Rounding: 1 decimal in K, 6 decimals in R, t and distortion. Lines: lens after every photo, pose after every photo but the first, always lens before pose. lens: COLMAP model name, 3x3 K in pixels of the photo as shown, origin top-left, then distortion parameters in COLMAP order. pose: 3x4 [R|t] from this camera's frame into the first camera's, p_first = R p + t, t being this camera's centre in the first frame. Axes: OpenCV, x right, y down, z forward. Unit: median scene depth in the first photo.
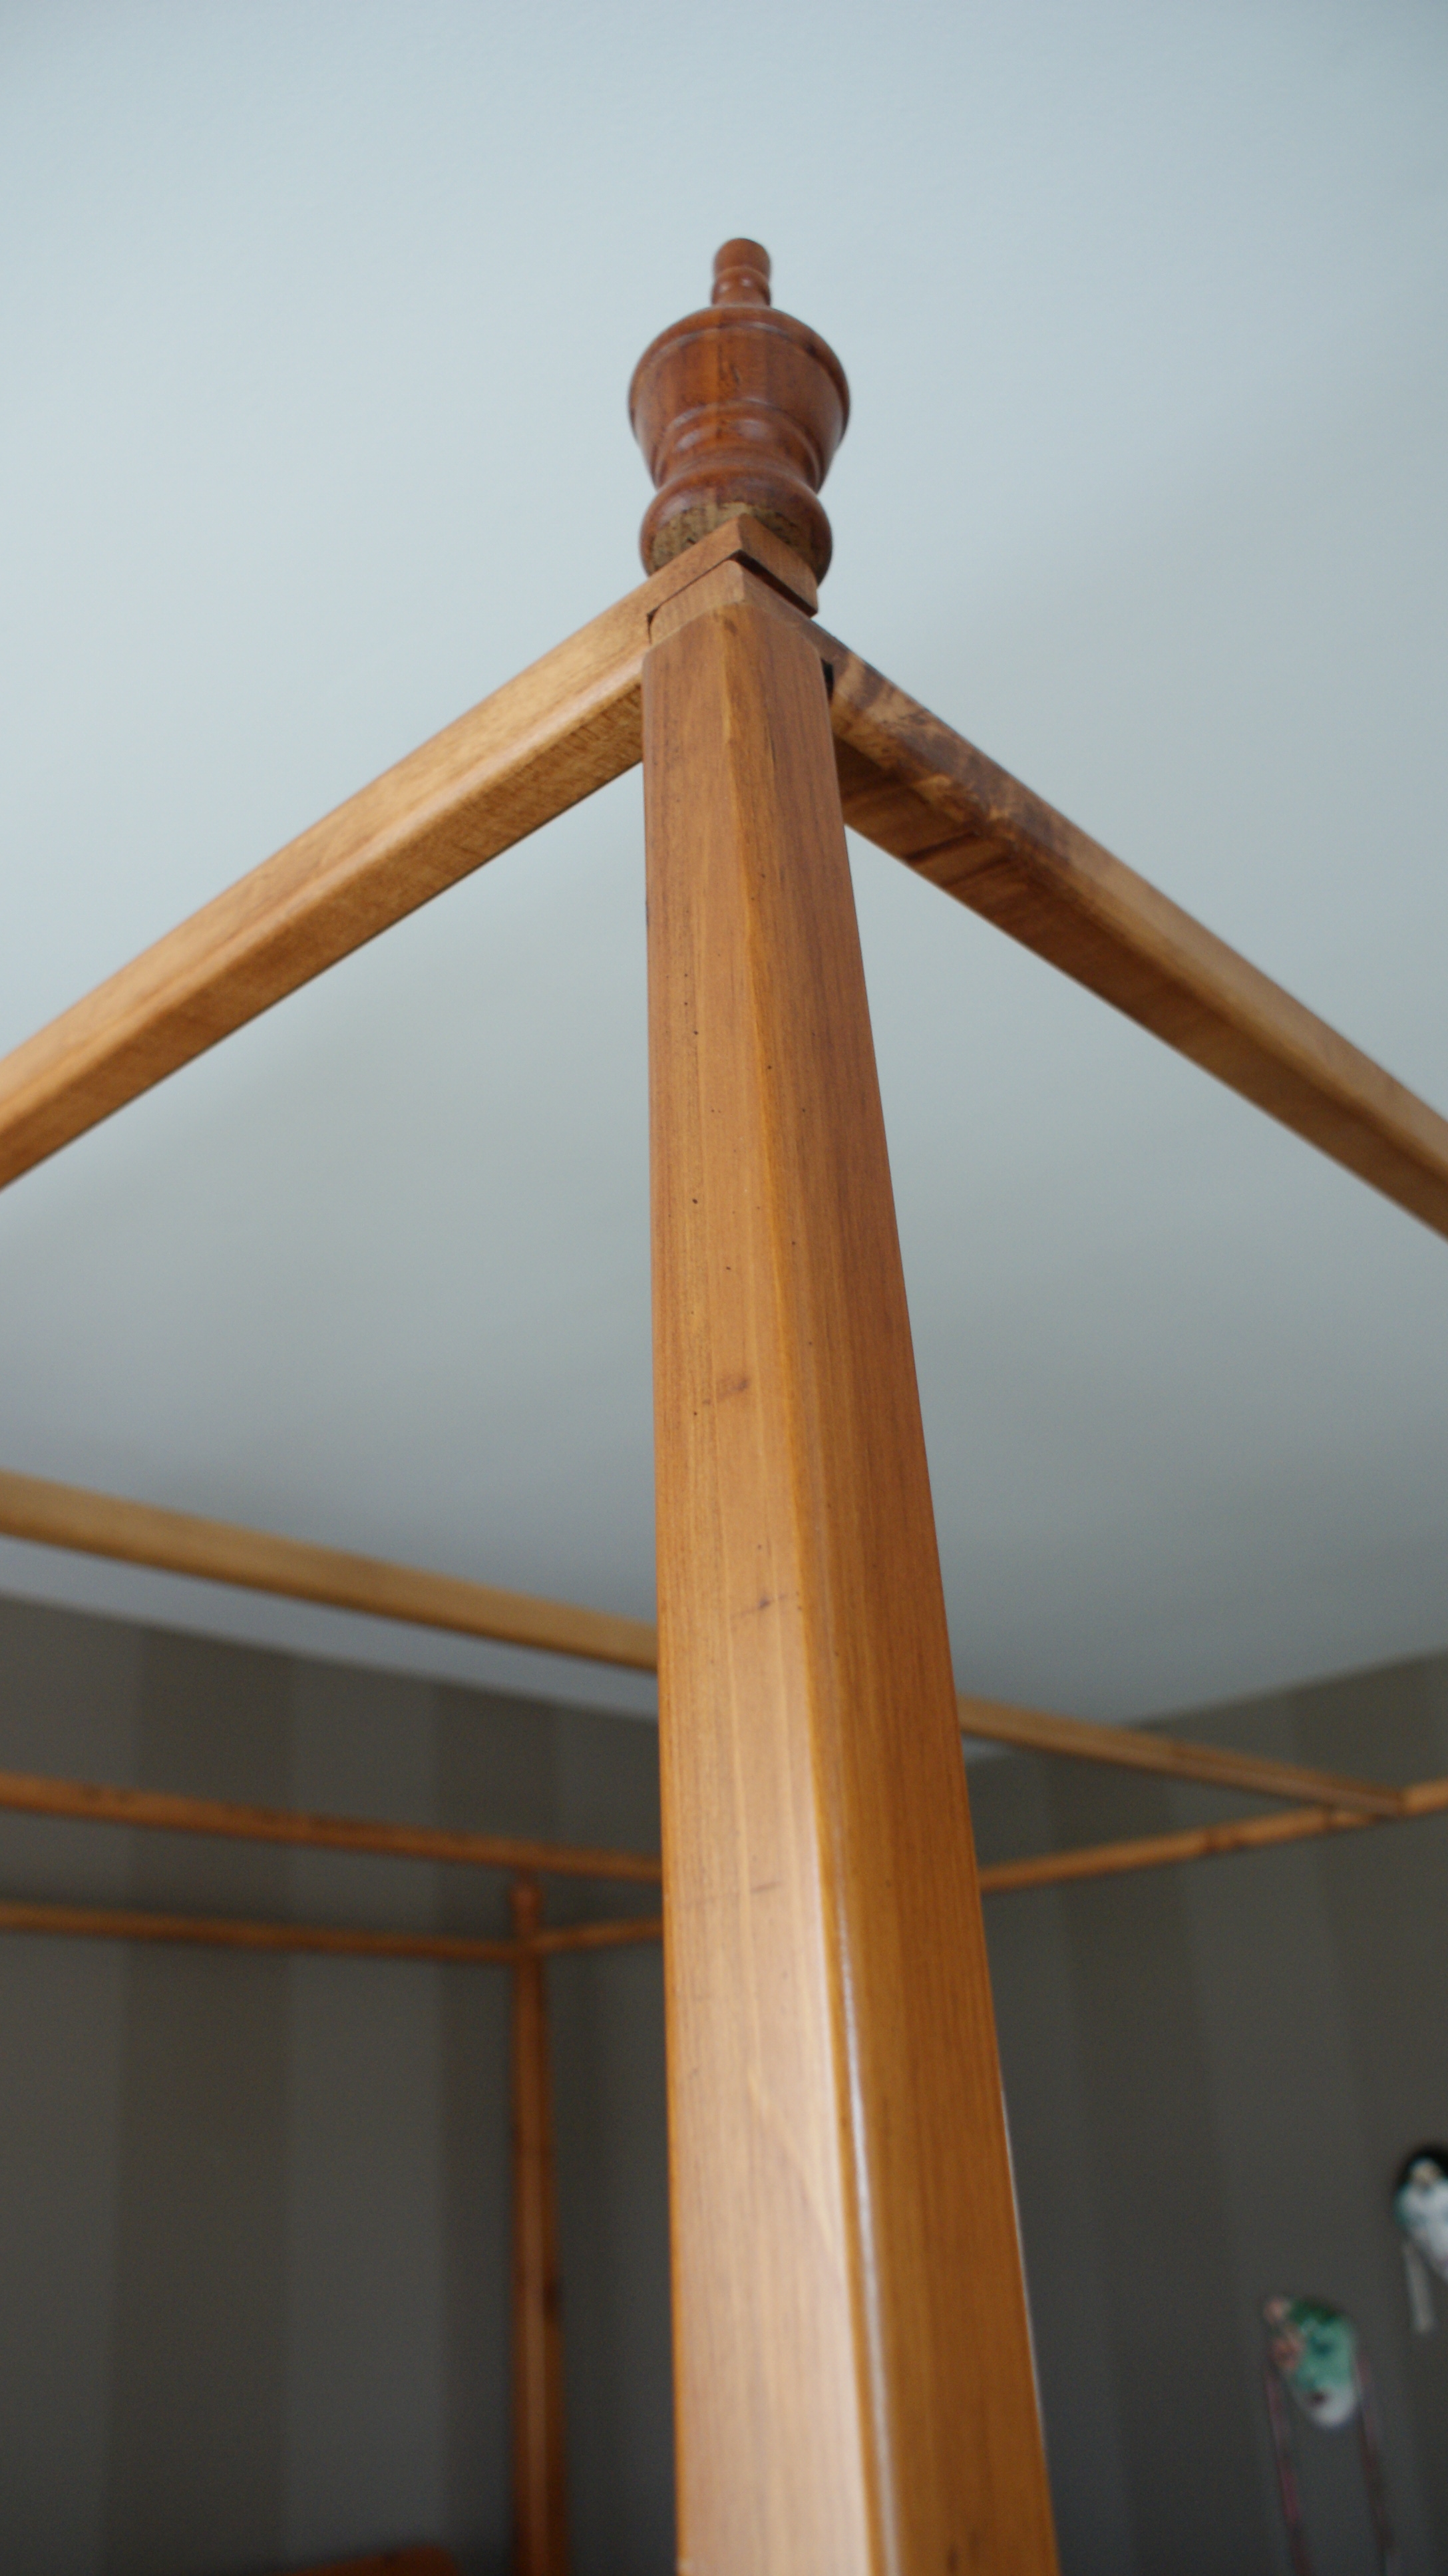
lens RADIAL K [[2147.7, 0, 821.9], [0, 2147.7, 1280.5], [0, 0, 1]] dist [-0.163532, 0.152778]
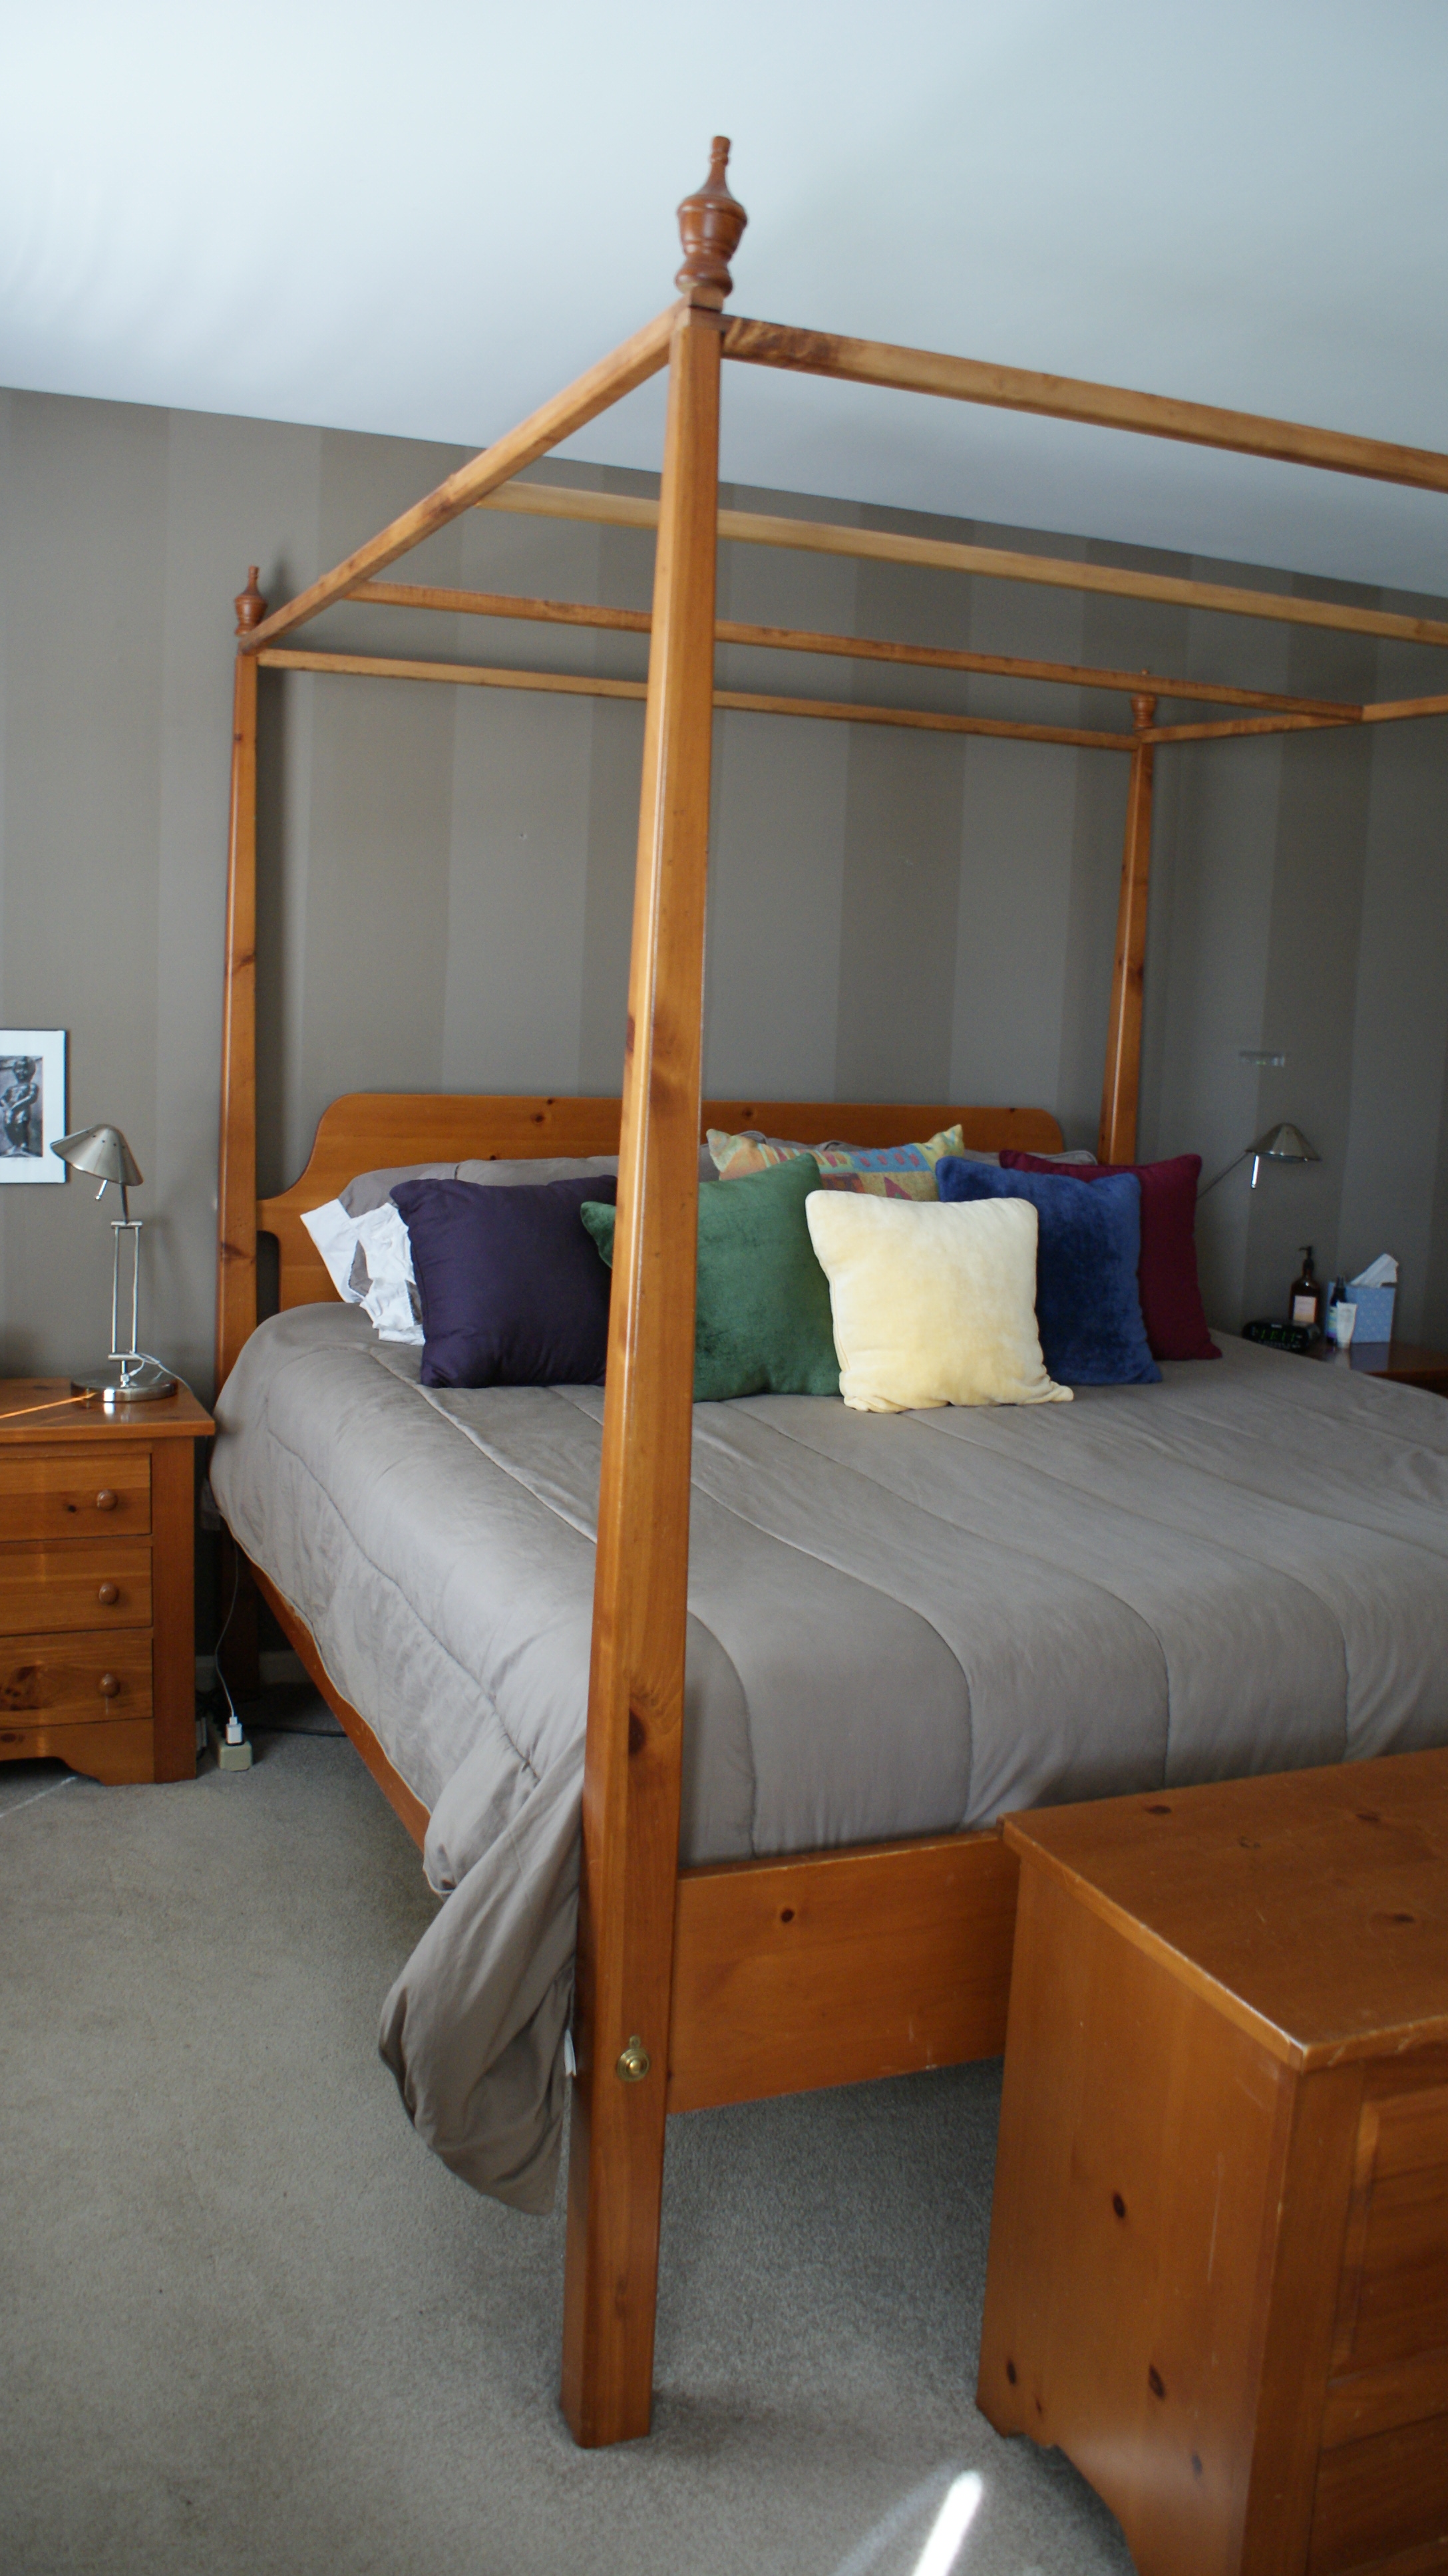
lens RADIAL K [[2147.7, 0, 821.9], [0, 2147.7, 1280.5], [0, 0, 1]] dist [-0.163532, 0.152778]
pose [[0.910855, 0.157372, -0.381547, 0.270823], [0.066537, 0.856370, 0.512057, -0.116192], [0.407329, -0.491797, 0.769558, -0.360334]]
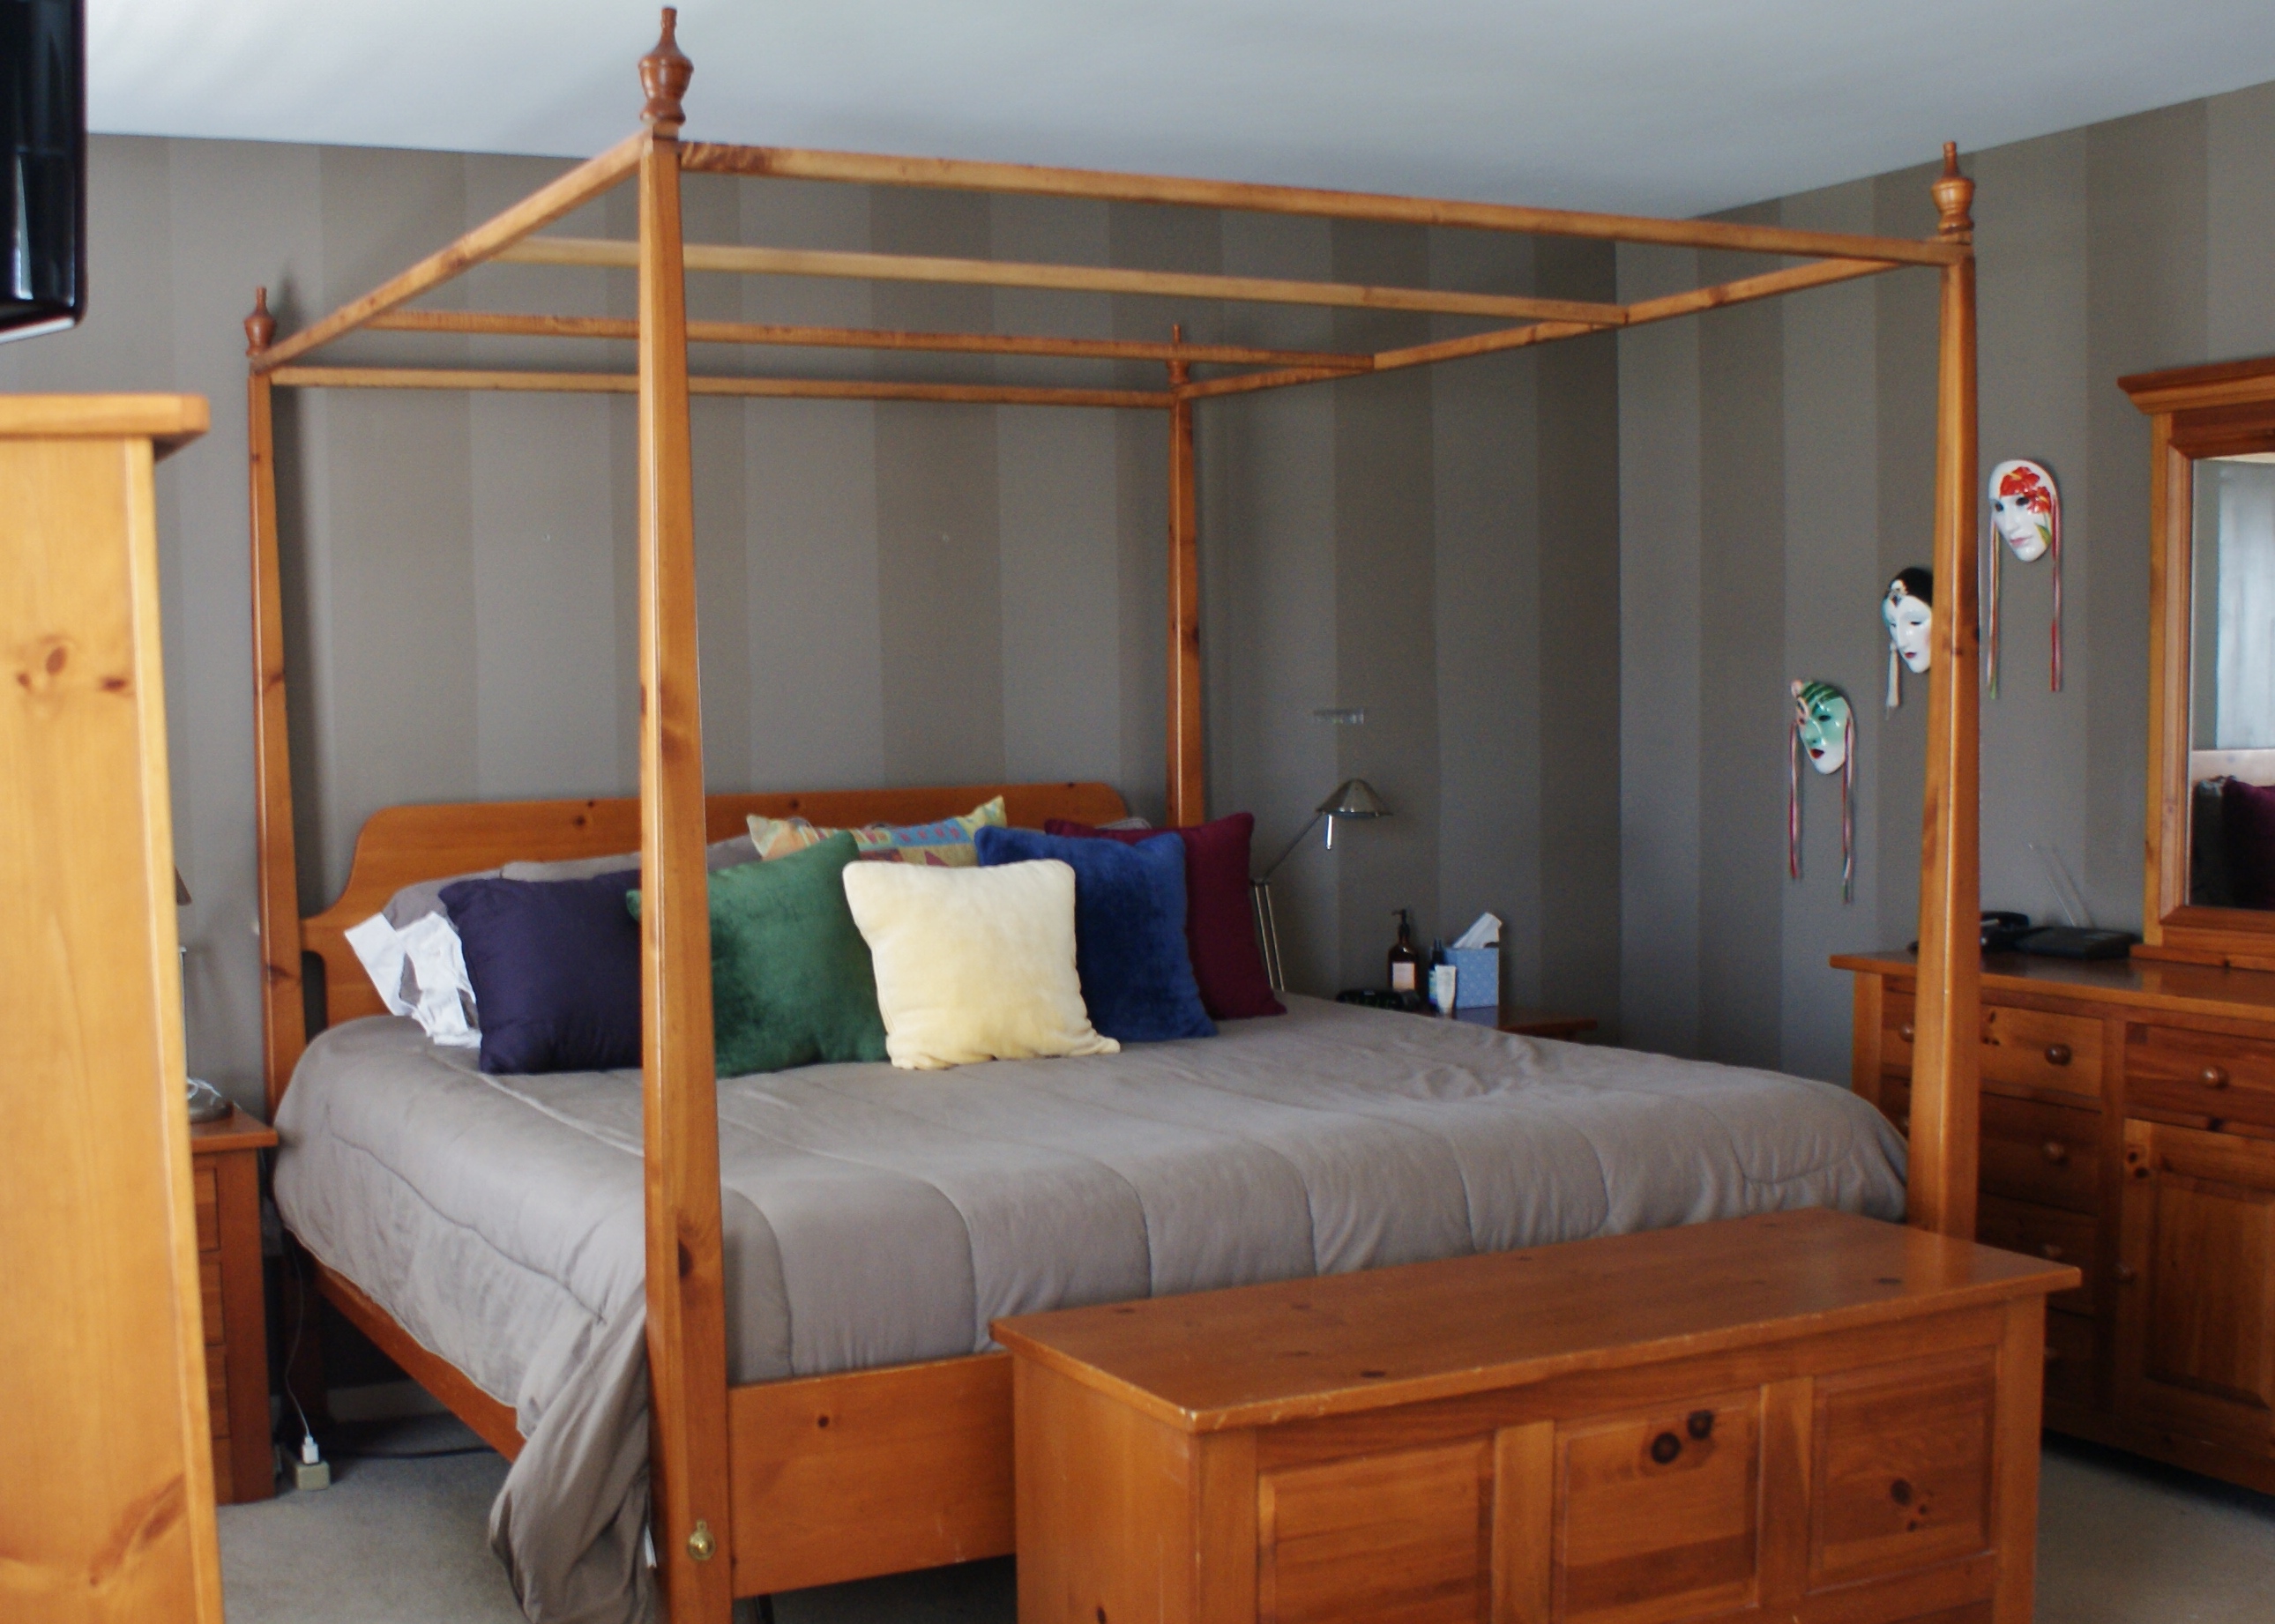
lens RADIAL K [[2826.9, 0, 1135.3], [0, 2826.9, 930.2], [0, 0, 1]] dist [-0.138367, 0.013904]
pose [[0.939937, 0.073888, -0.333254, 0.479262], [0.099136, 0.875122, 0.473638, -0.252346], [0.326634, -0.478228, 0.815235, -0.674034]]
